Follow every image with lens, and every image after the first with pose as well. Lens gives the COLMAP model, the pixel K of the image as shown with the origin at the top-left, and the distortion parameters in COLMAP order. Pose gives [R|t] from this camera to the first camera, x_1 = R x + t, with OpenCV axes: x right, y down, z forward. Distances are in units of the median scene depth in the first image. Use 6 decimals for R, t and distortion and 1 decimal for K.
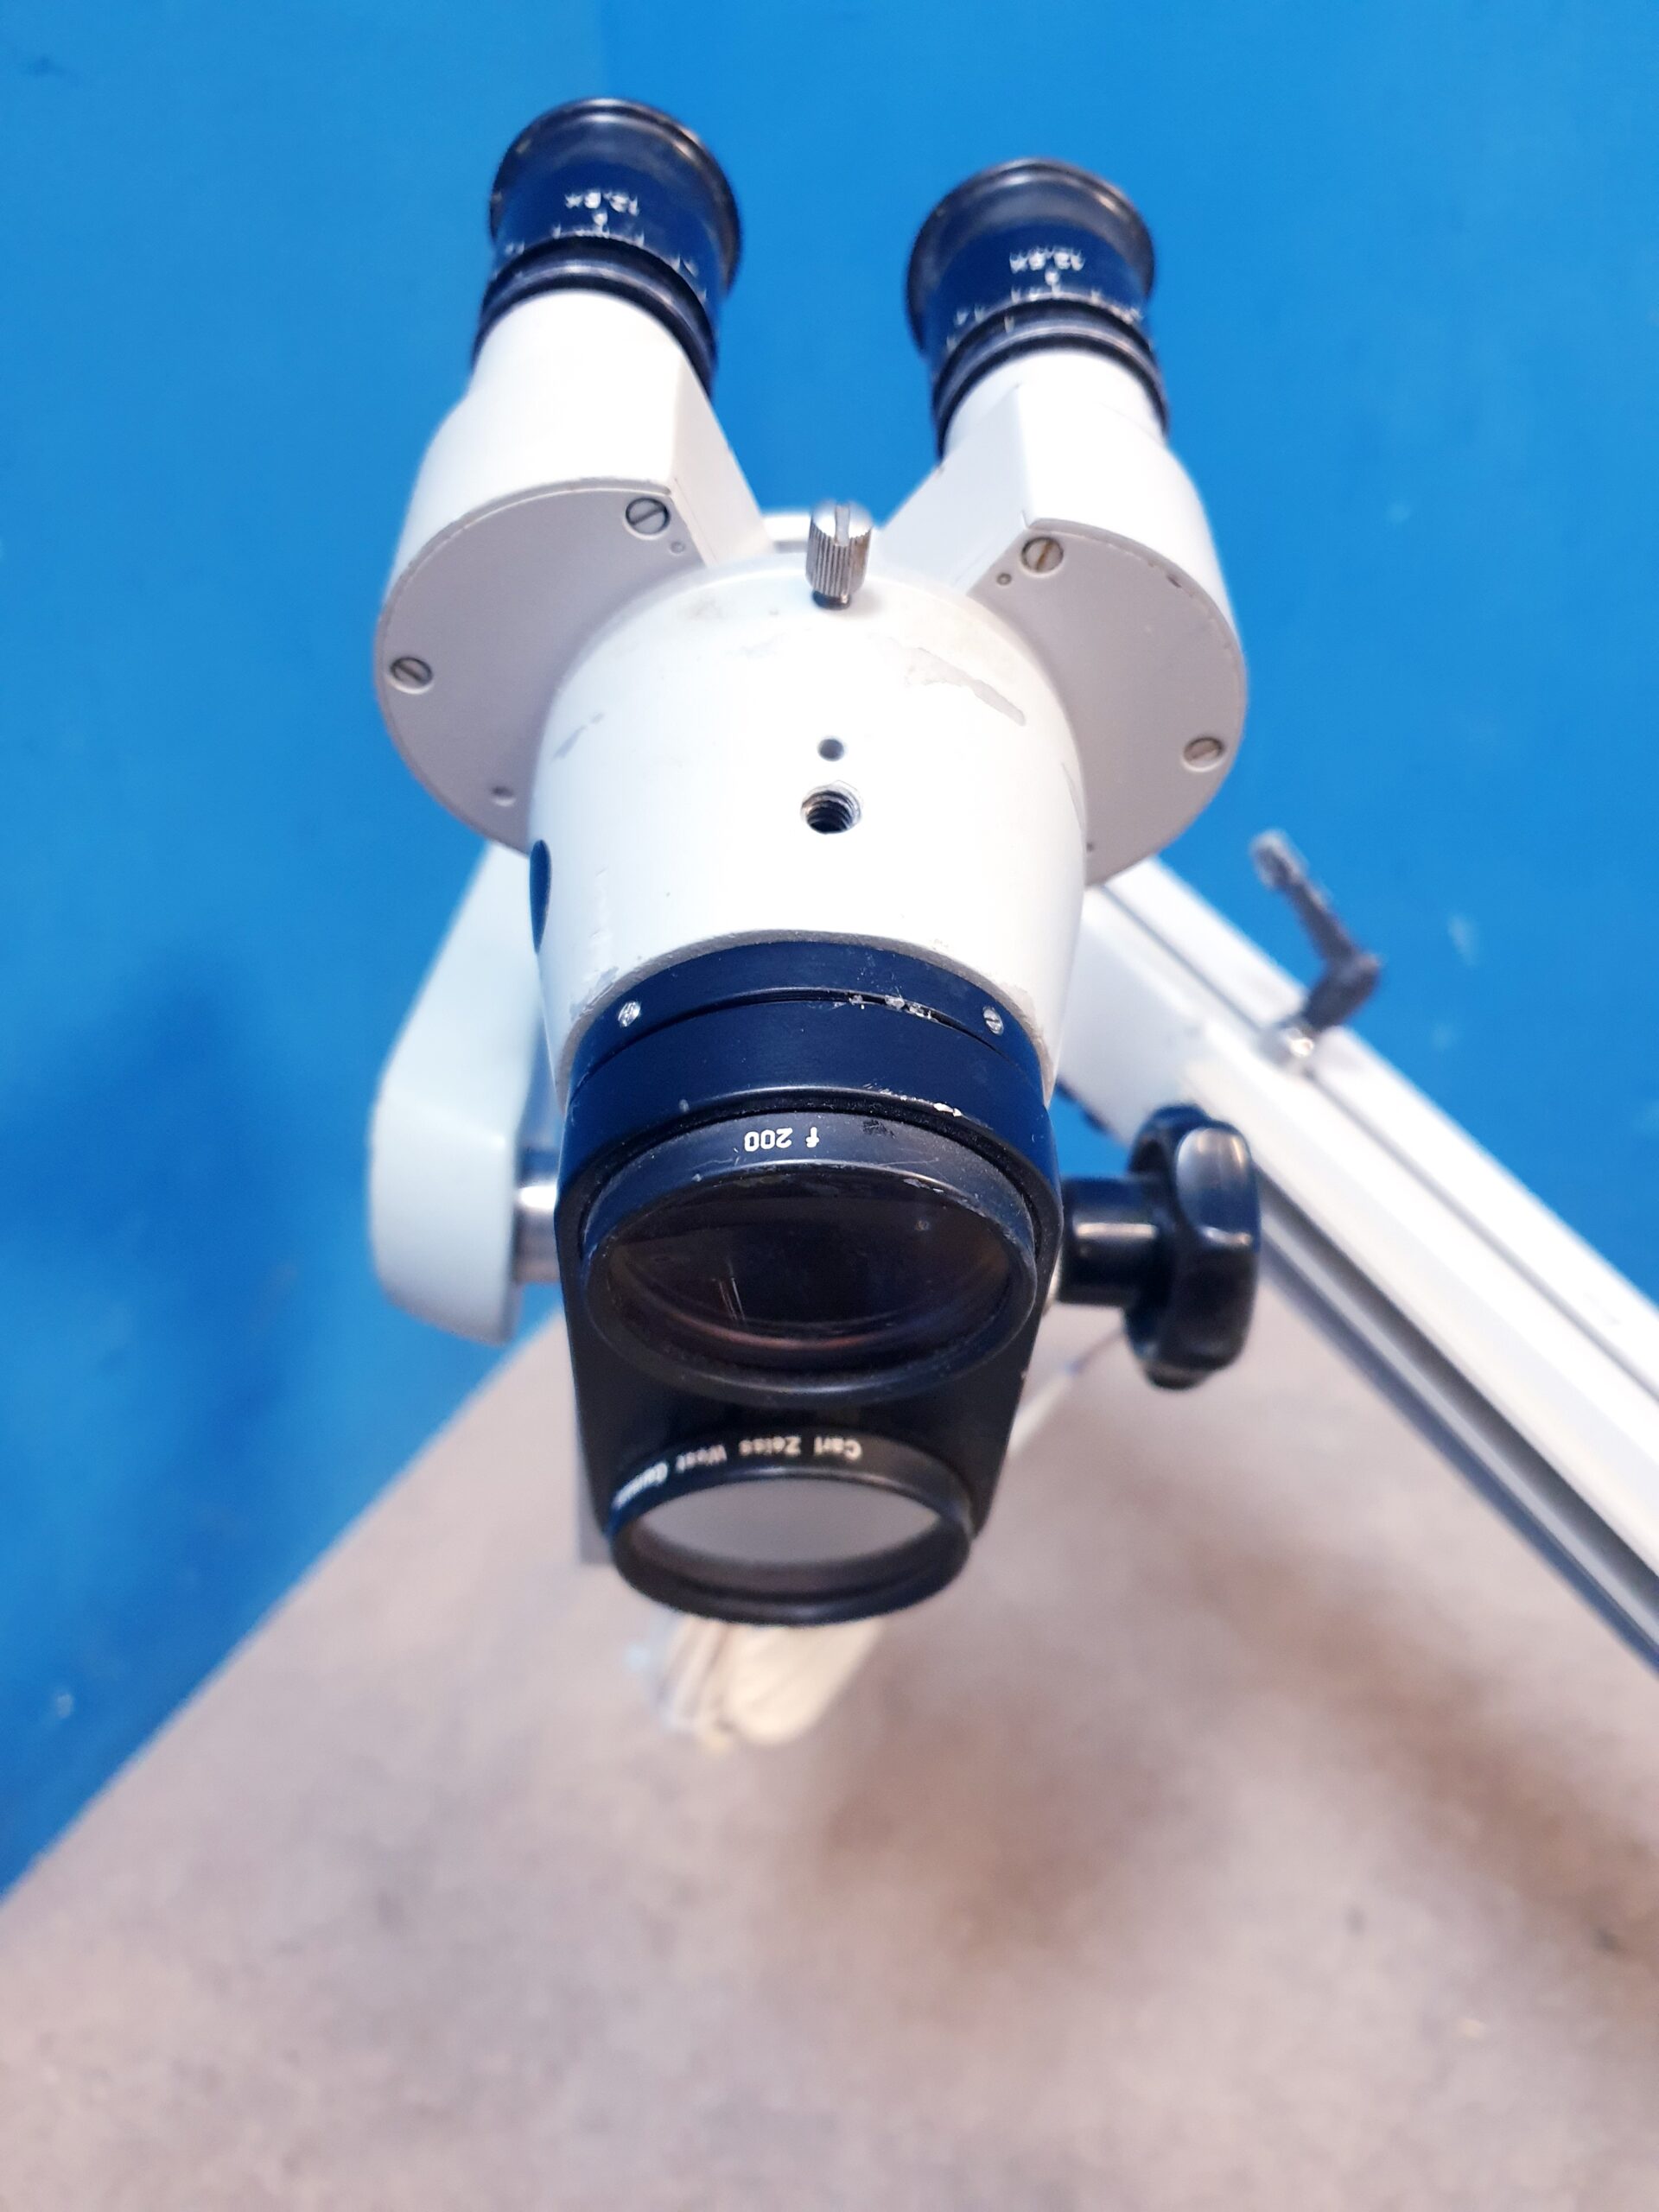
lens RADIAL K [[1785.4, 0, 851.1], [0, 1785.4, 1099.6], [0, 0, 1]] dist [-0.001239, 0.019871]
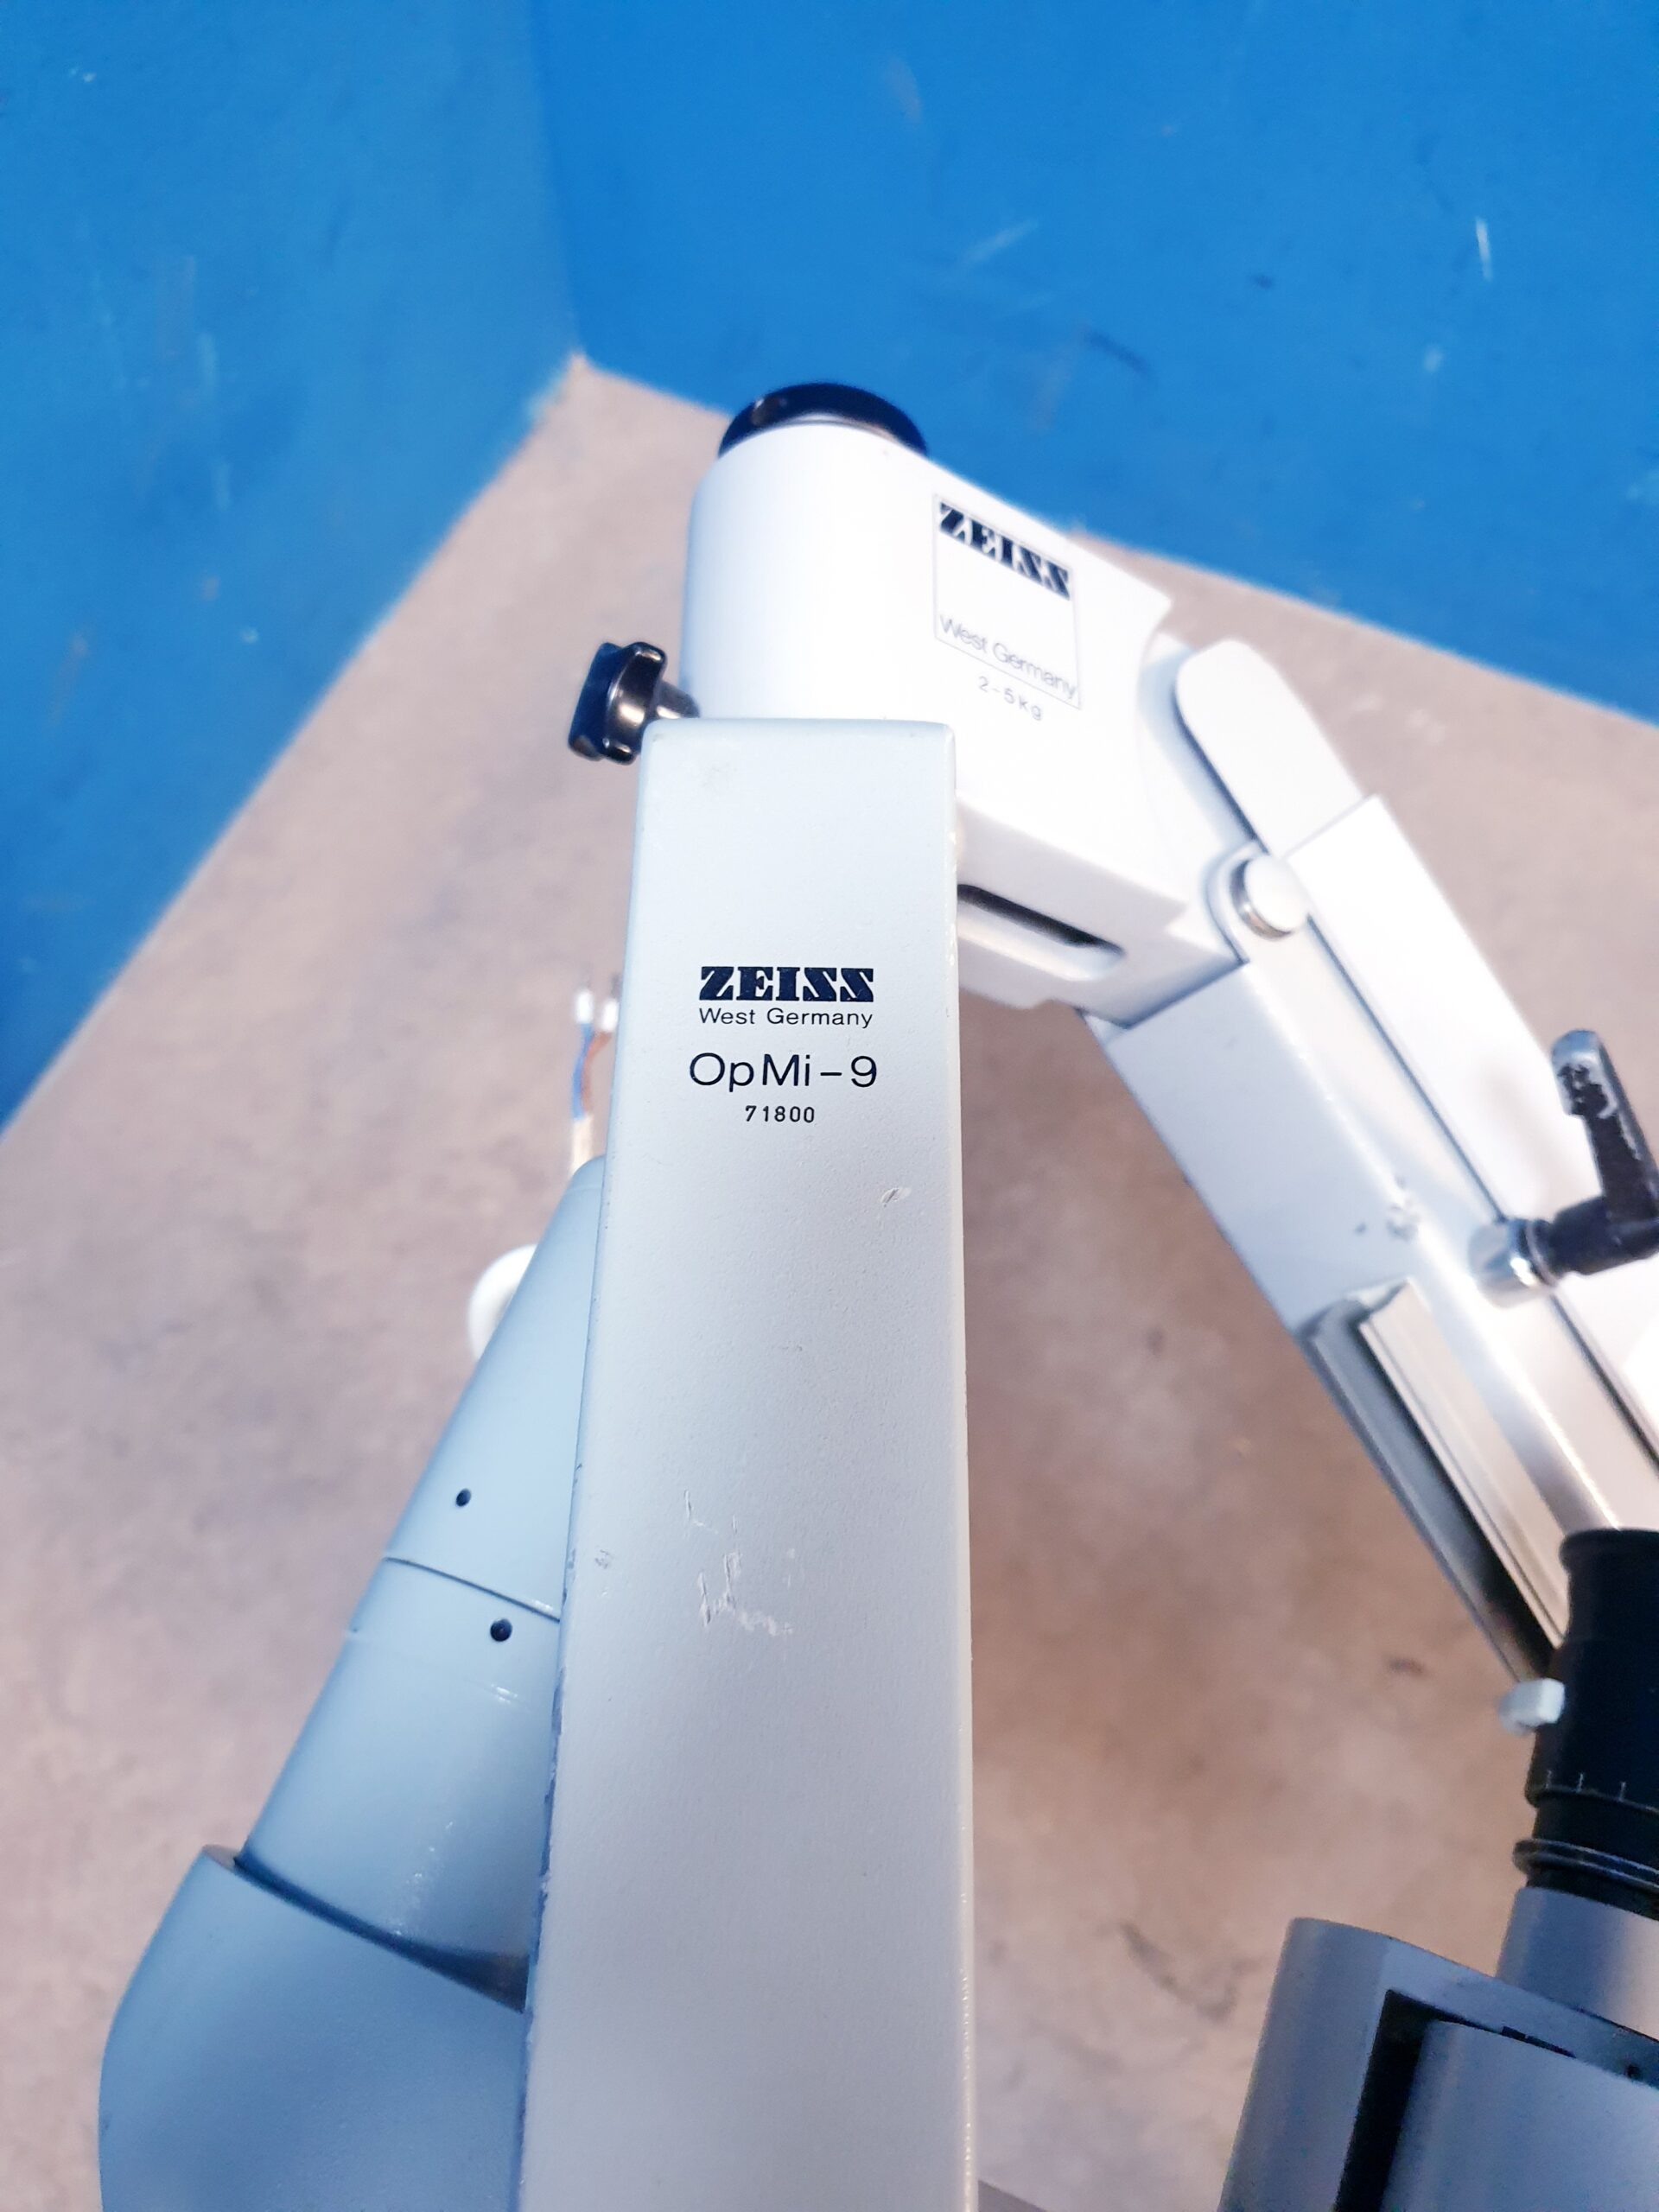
lens RADIAL K [[1785.4, 0, 826.7], [0, 1785.4, 1104.1], [0, 0, 1]] dist [-0.001239, 0.019871]
pose [[0.998655, 0.031948, 0.040833, 0.066581], [-0.048923, 0.841402, 0.538191, -0.532975], [-0.017163, -0.539465, 0.841833, 0.343756]]
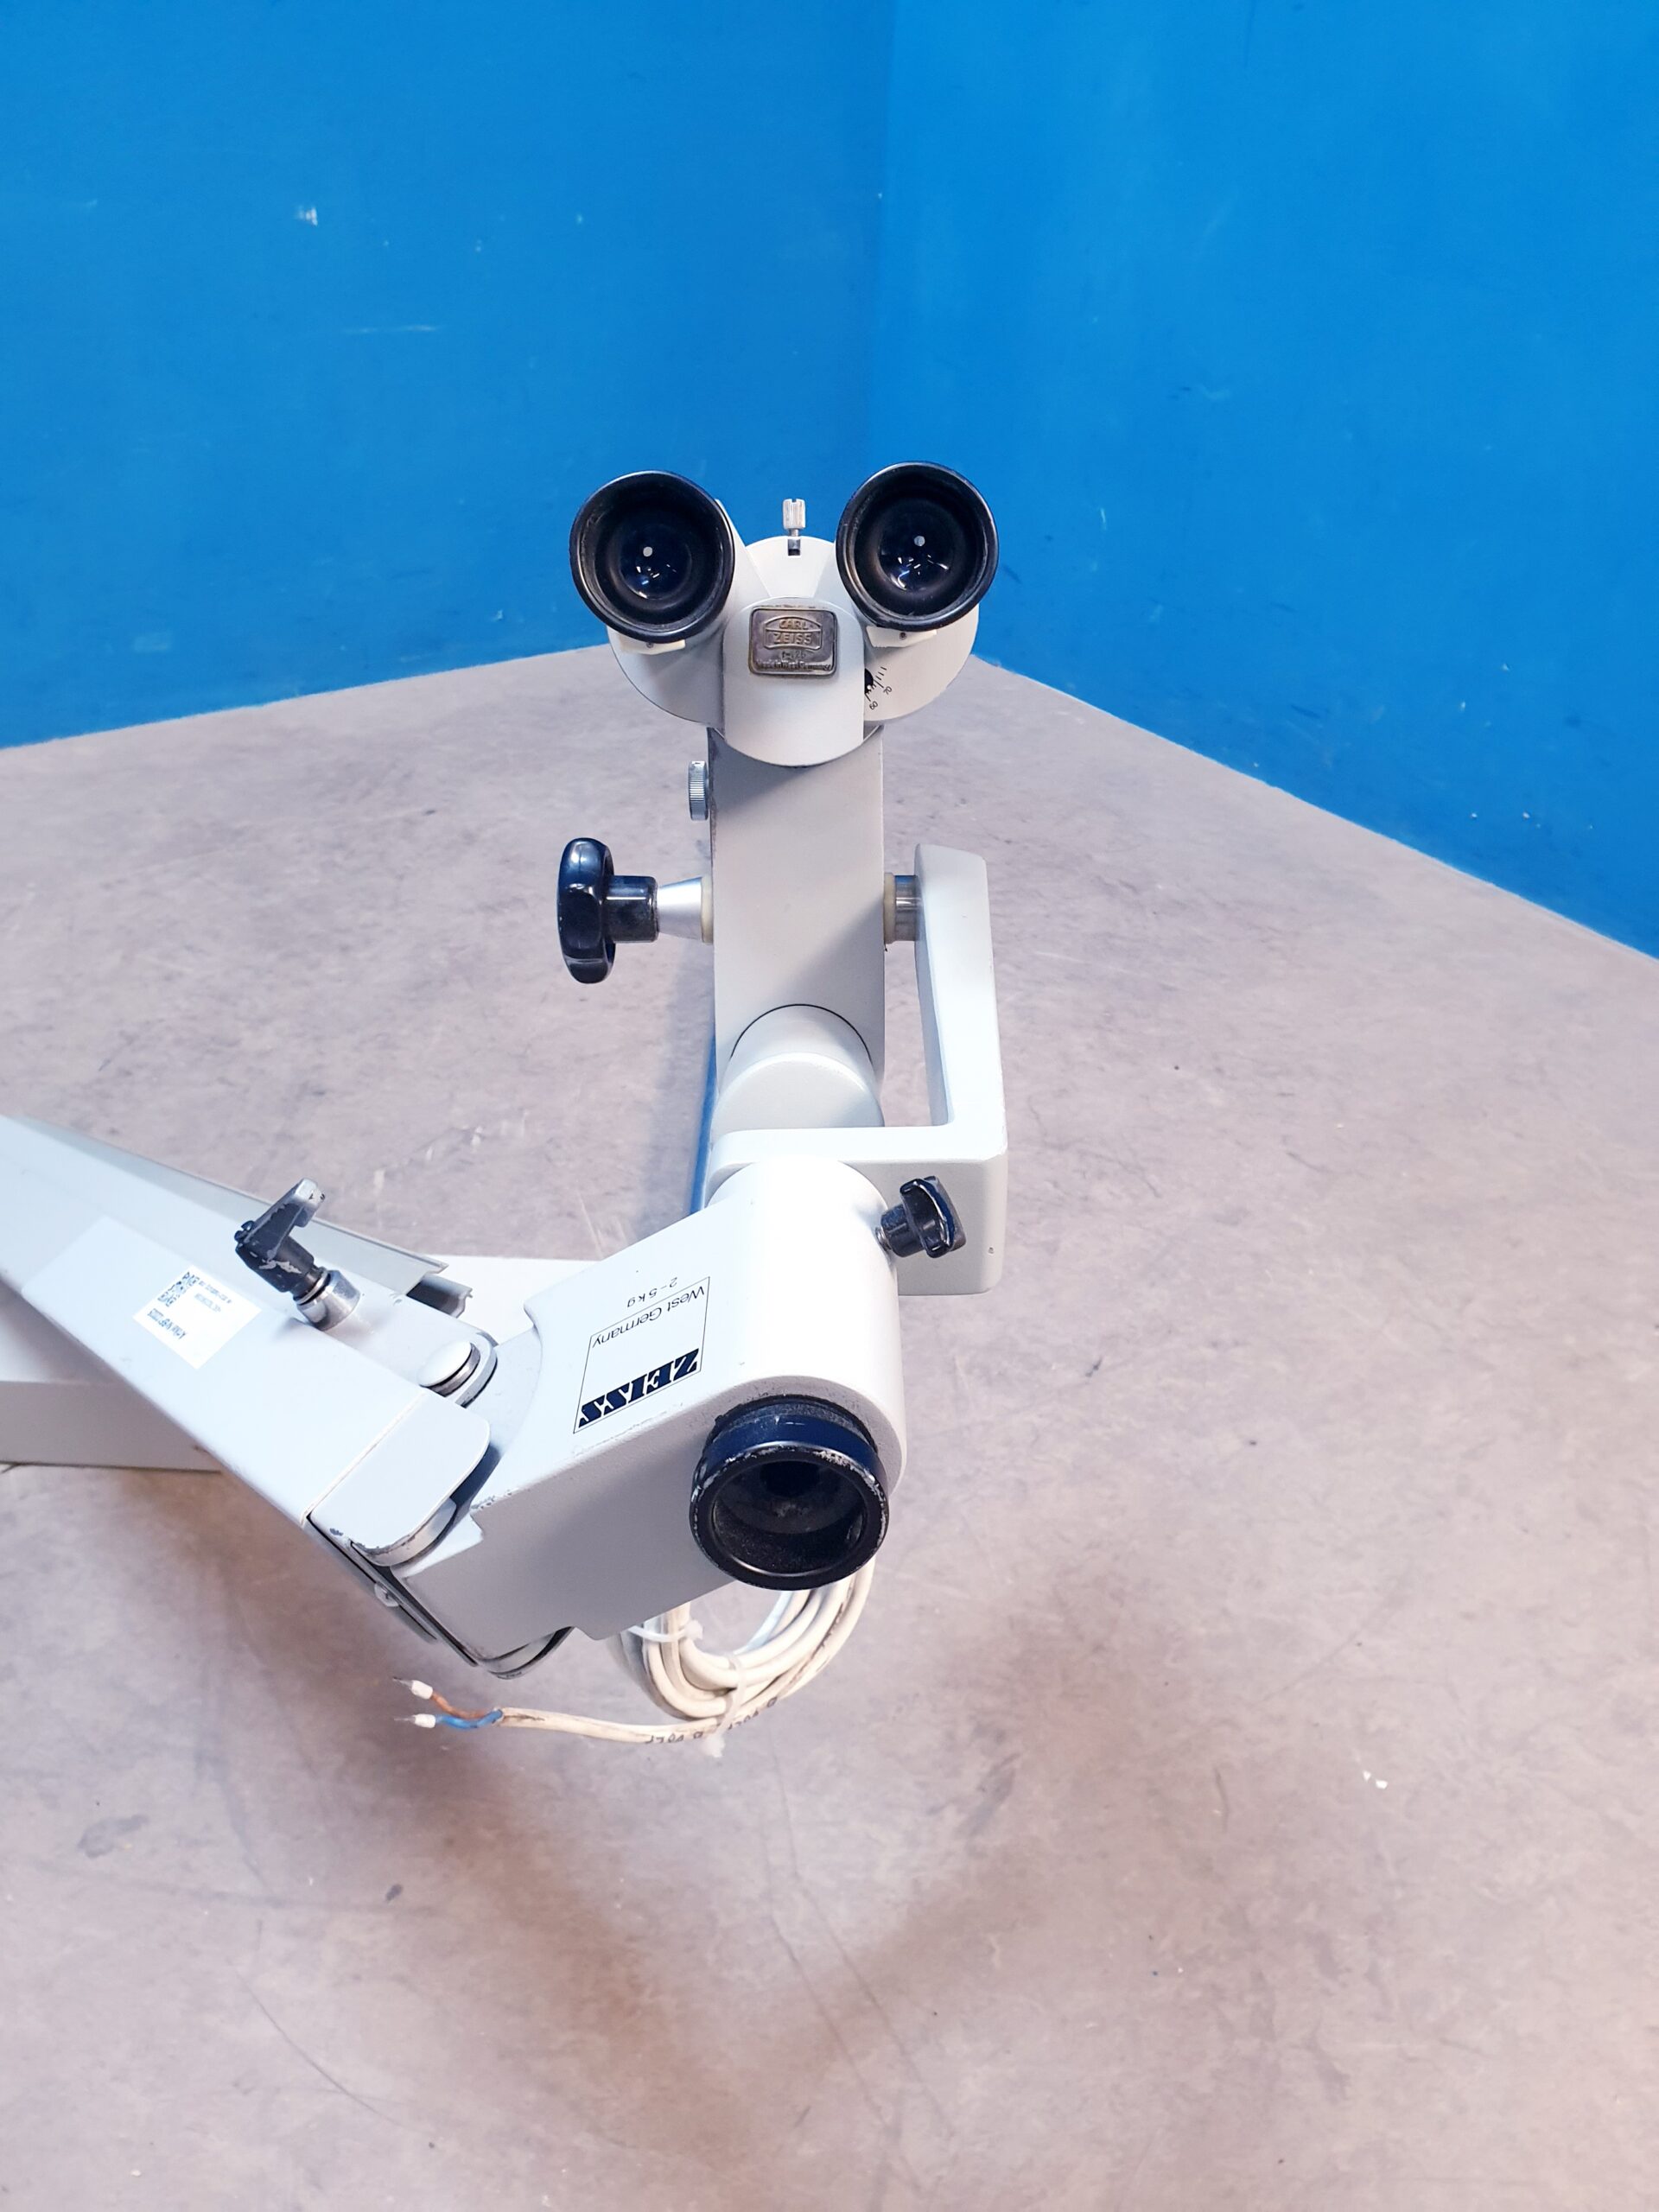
lens RADIAL K [[1785.4, 0, 830.8], [0, 1785.4, 1118.6], [0, 0, 1]] dist [-0.001239, 0.019871]
pose [[0.864349, 0.343885, -0.366938, 3.290622], [-0.330443, 0.938400, 0.101061, 1.484022], [0.379088, 0.033900, 0.924740, -3.511677]]
